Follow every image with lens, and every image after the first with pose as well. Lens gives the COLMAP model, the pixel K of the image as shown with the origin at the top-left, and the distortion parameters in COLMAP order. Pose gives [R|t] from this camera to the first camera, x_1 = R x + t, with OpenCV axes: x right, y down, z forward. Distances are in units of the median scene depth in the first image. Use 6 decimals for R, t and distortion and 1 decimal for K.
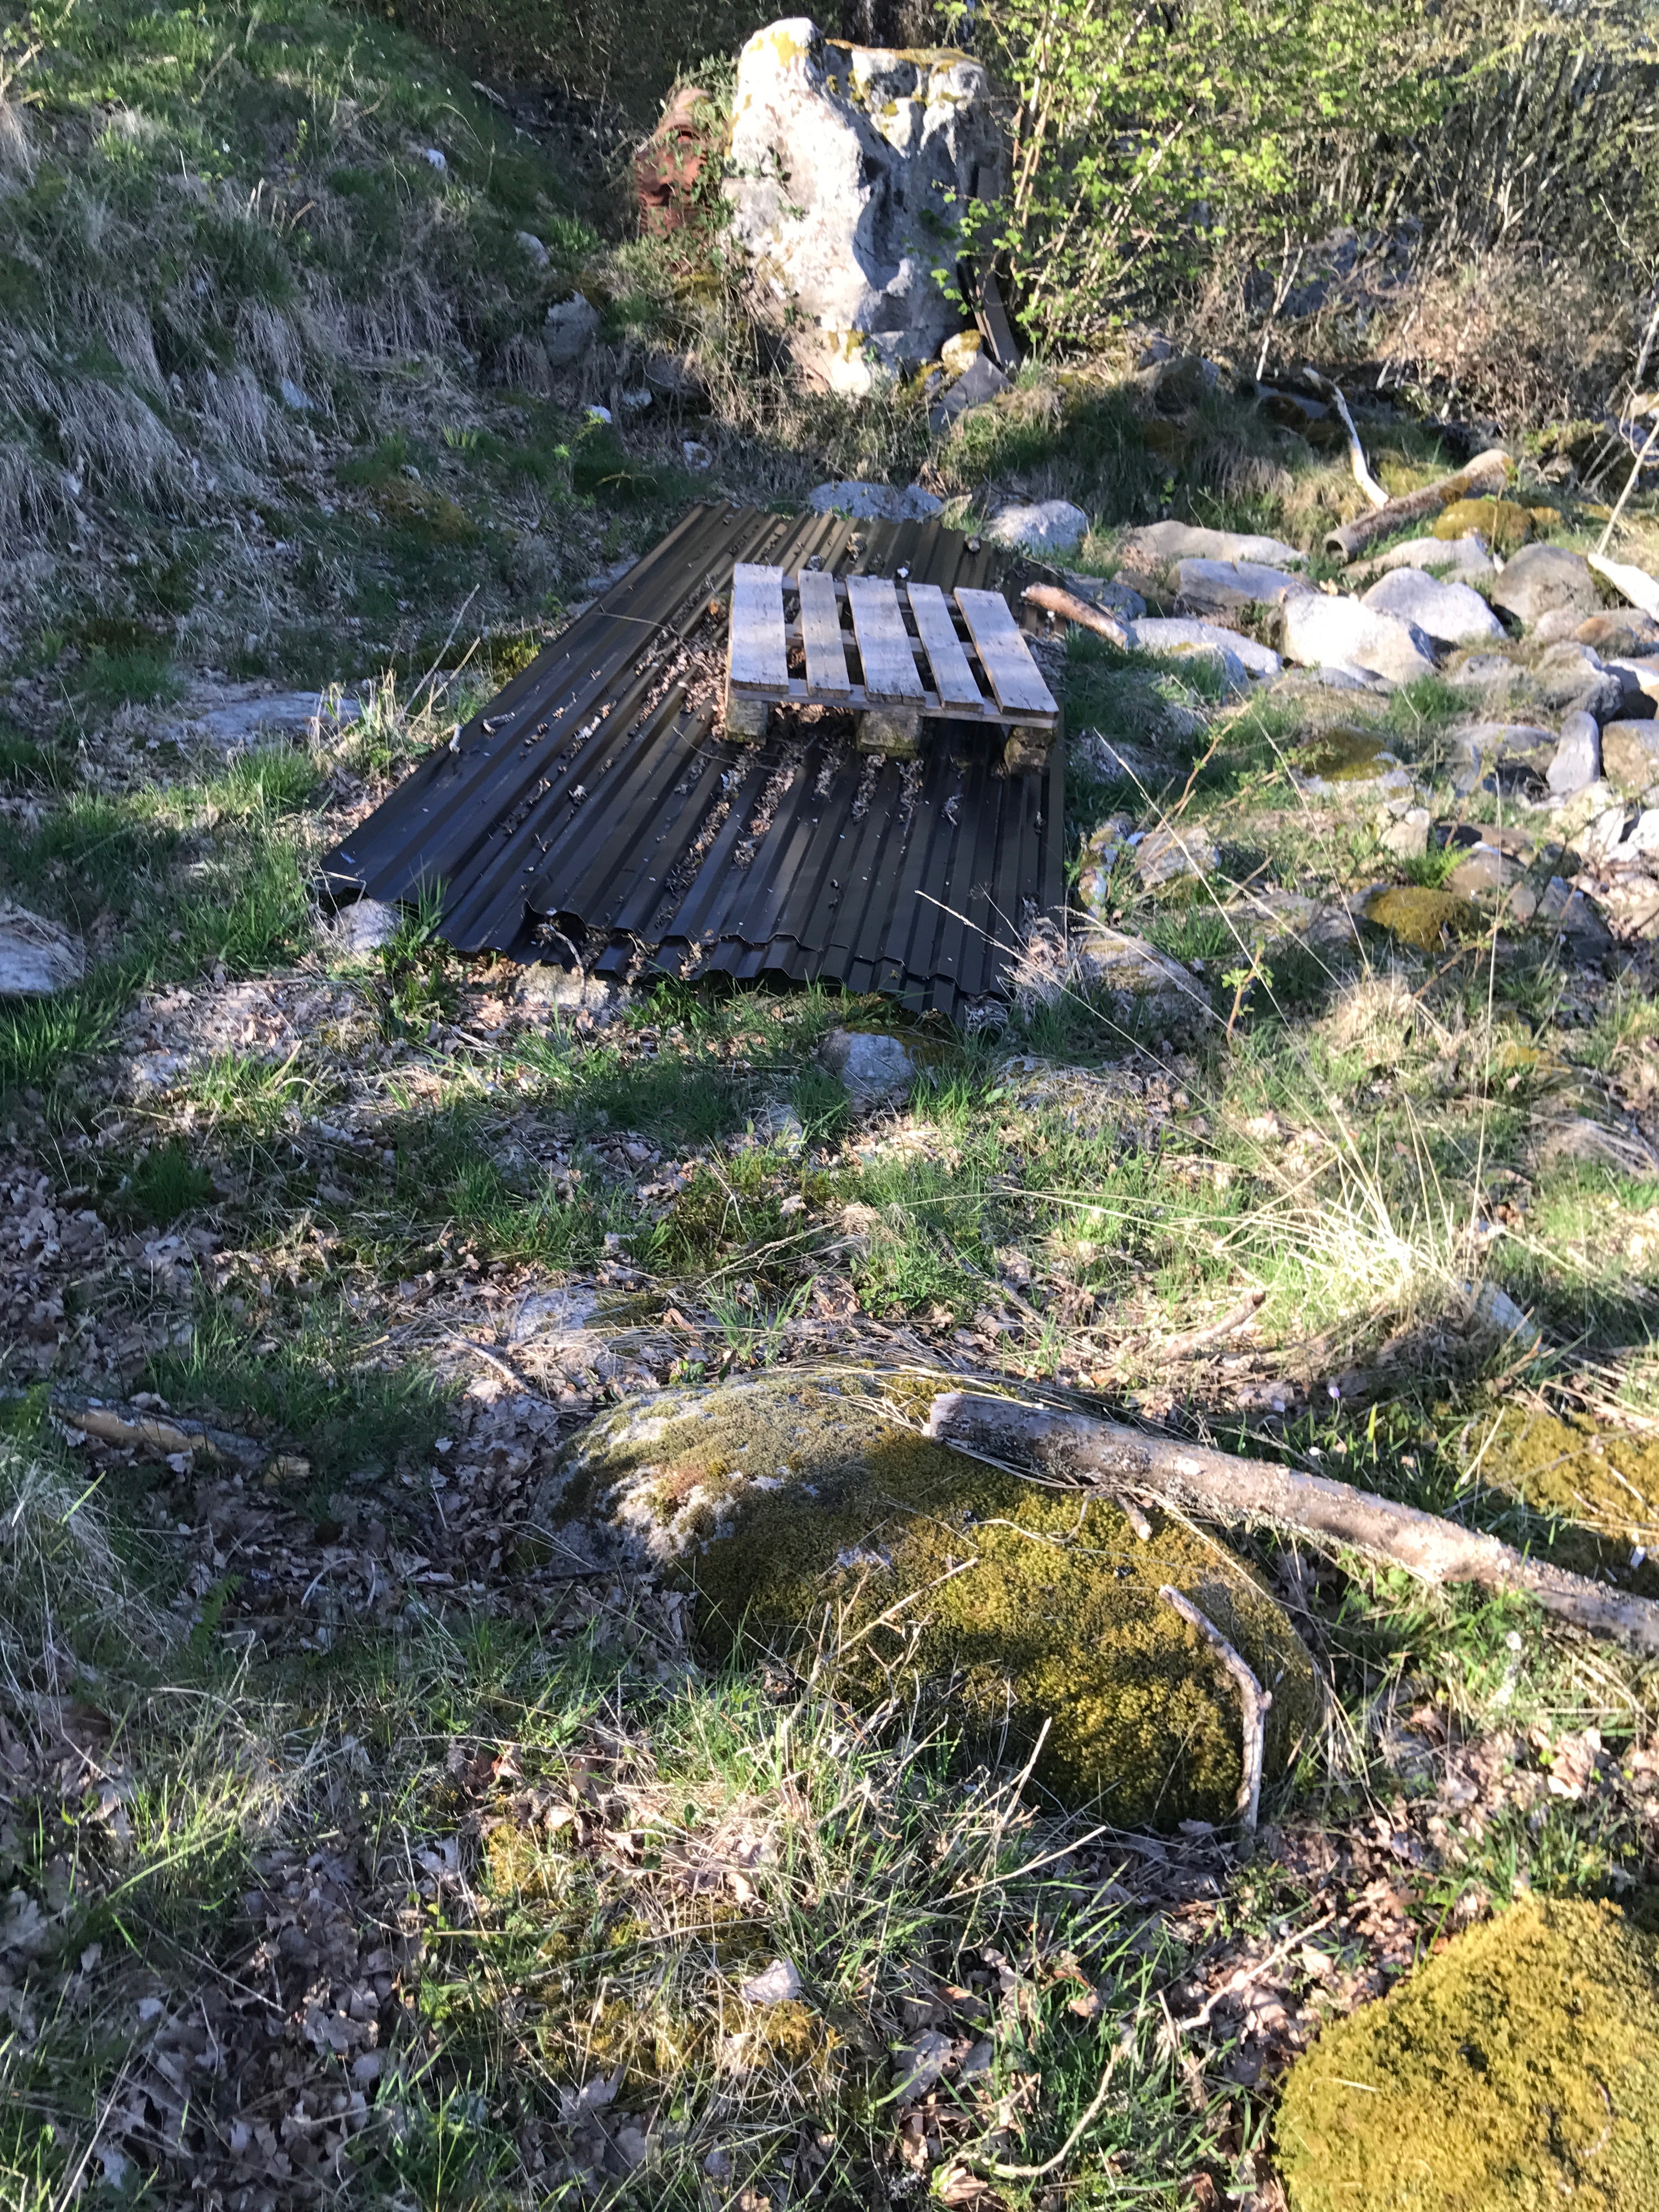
lens RADIAL K [[1812.5, 0, 839.4], [0, 1812.5, 1099.1], [0, 0, 1]] dist [0.020854, -0.030132]
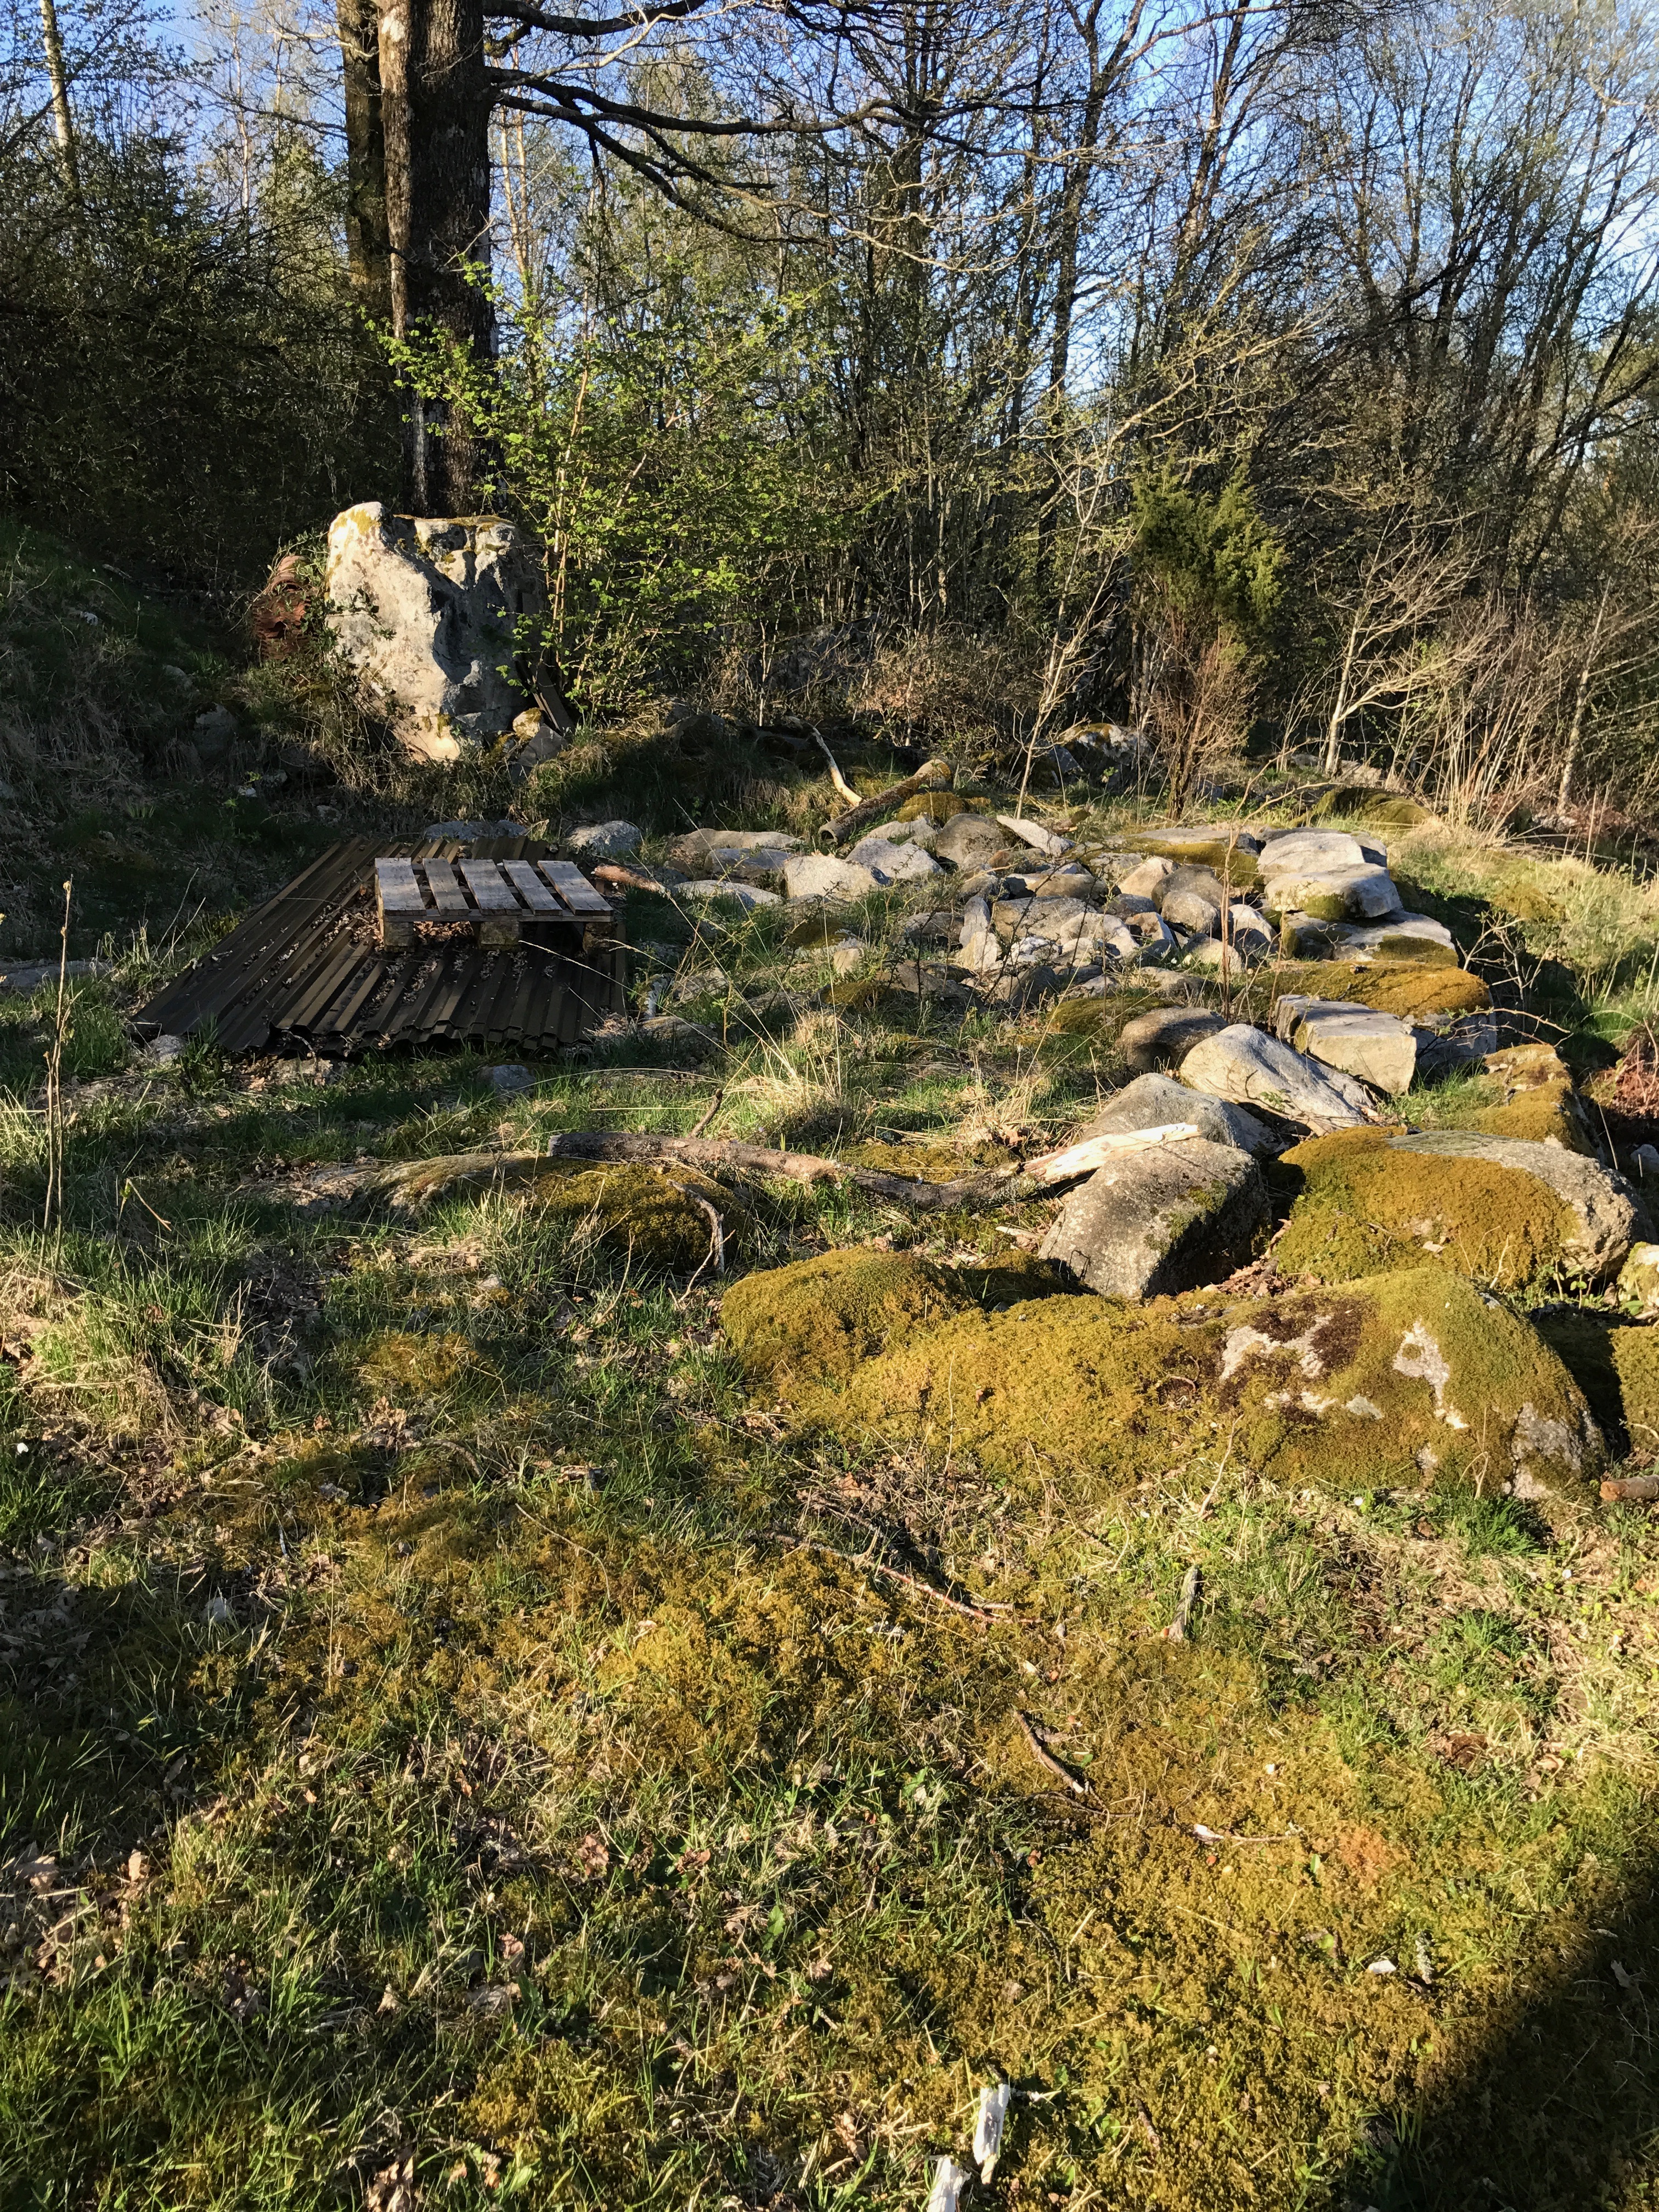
lens RADIAL K [[1812.5, 0, 839.8], [0, 1812.5, 1102.6], [0, 0, 1]] dist [0.020854, -0.030132]
pose [[0.972293, -0.126118, 0.196824, -0.010902], [0.164168, 0.967795, -0.190846, 0.272891], [-0.166416, 0.217870, 0.961685, -0.461041]]
